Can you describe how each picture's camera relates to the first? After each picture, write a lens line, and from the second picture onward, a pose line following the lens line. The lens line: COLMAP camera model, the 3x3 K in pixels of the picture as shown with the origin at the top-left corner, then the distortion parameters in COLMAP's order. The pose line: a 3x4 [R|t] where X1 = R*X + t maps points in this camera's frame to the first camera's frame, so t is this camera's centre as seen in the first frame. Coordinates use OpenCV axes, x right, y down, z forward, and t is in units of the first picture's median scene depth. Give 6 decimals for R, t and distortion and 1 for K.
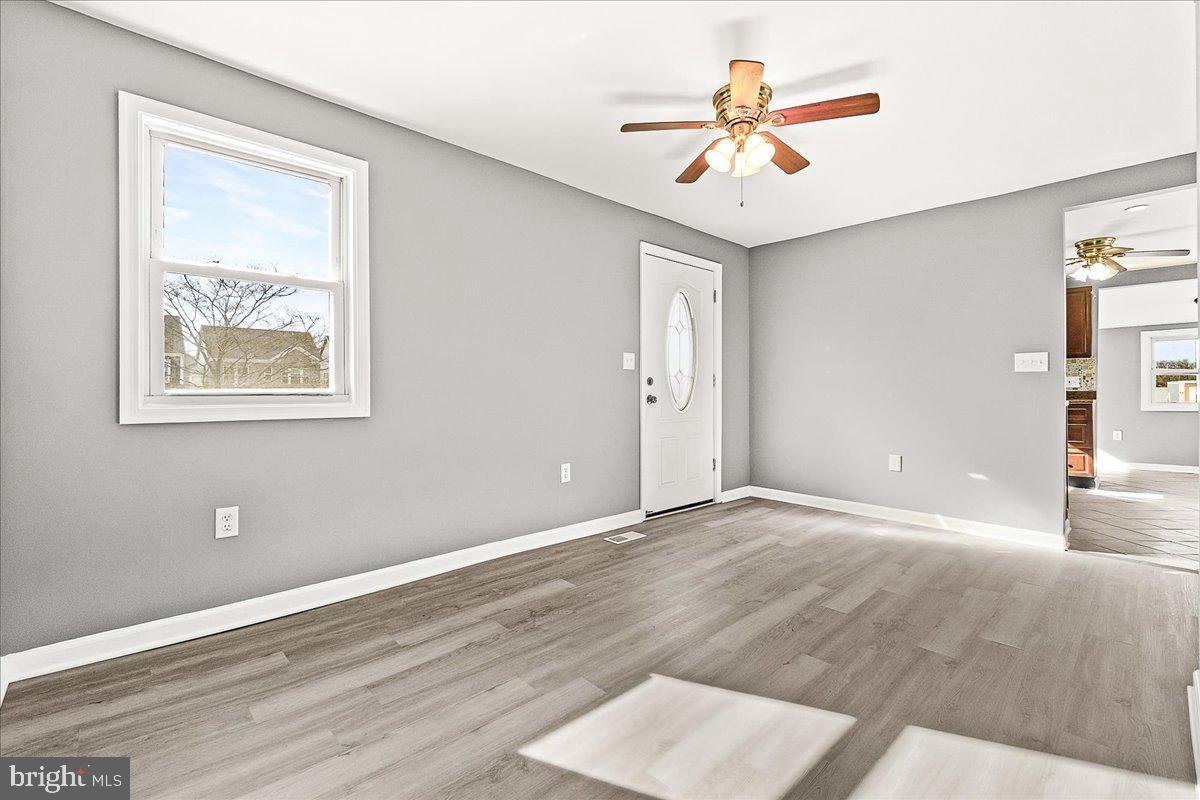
lens RADIAL K [[520.5, 0, 597.8], [0, 520.5, 386.7], [0, 0, 1]] dist [-0.025236, 0.001051]
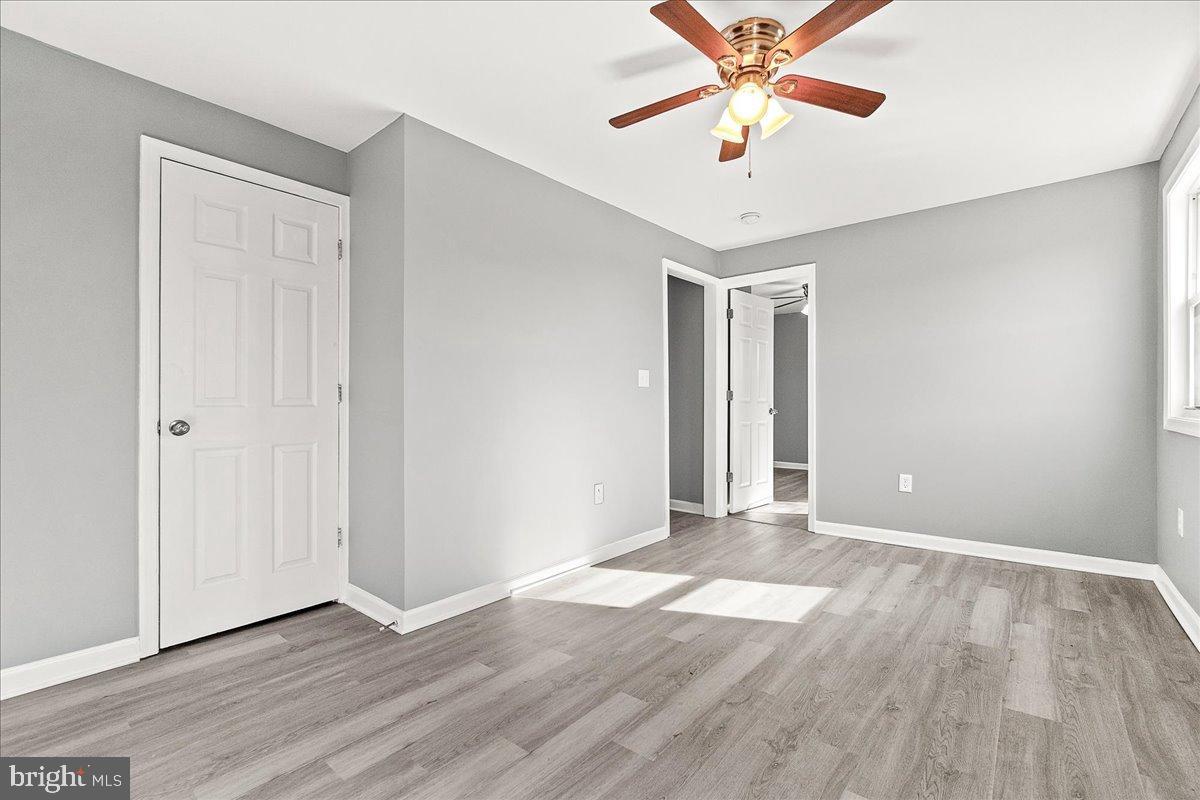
lens RADIAL K [[520.5, 0, 597.8], [0, 520.5, 386.7], [0, 0, 1]] dist [-0.025236, 0.001051]
pose [[-0.993830, -0.004161, -0.110834, 0.640497], [-0.000536, 0.999464, -0.032718, 0.004552], [0.110910, -0.032457, -0.993300, 1.891593]]
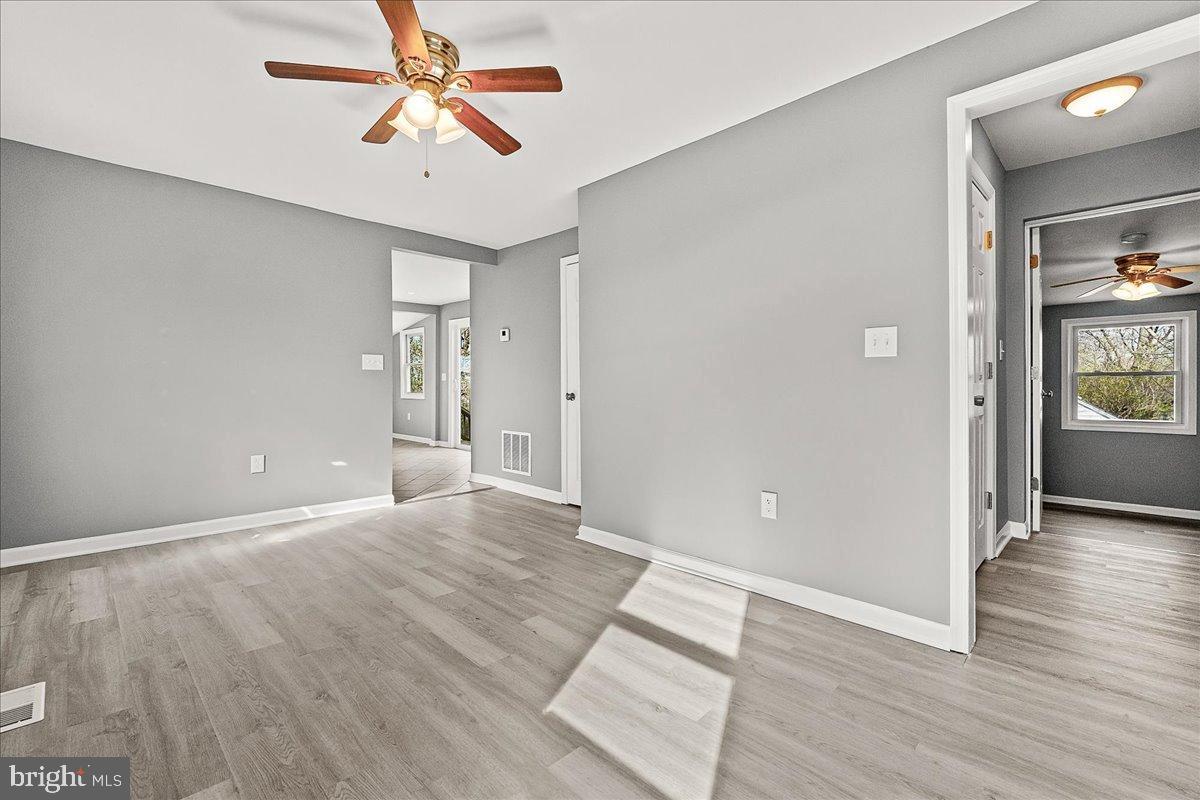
lens RADIAL K [[520.5, 0, 597.8], [0, 520.5, 386.7], [0, 0, 1]] dist [-0.025236, 0.001051]
pose [[-0.041970, -0.012534, 0.999040, -0.642571], [-0.006210, 0.999905, 0.012283, -0.002842], [-0.999100, -0.005689, -0.042044, 0.796093]]
